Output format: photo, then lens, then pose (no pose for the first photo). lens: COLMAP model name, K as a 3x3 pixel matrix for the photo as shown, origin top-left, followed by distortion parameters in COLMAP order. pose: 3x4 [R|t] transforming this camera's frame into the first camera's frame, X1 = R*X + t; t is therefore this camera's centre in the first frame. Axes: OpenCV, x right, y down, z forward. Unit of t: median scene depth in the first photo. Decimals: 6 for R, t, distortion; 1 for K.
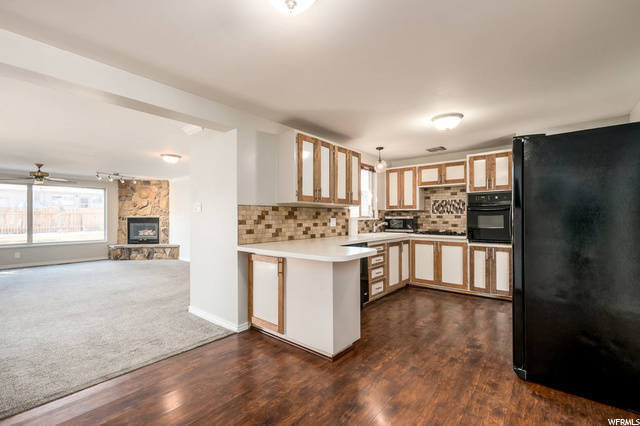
lens RADIAL K [[279.1, 0, 323.1], [0, 279.1, 217.6], [0, 0, 1]] dist [-0.000269, -0.000525]
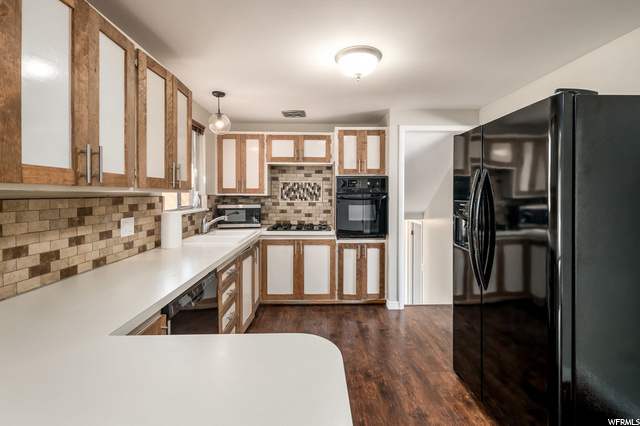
lens RADIAL K [[275.5, 0, 320.5], [0, 275.5, 194.4], [0, 0, 1]] dist [-0.000850, -0.000203]
pose [[0.757914, -0.000286, 0.652355, -0.018180], [-0.000803, 0.999999, 0.001372, -0.036287], [-0.652354, -0.001563, 0.757912, 0.429585]]
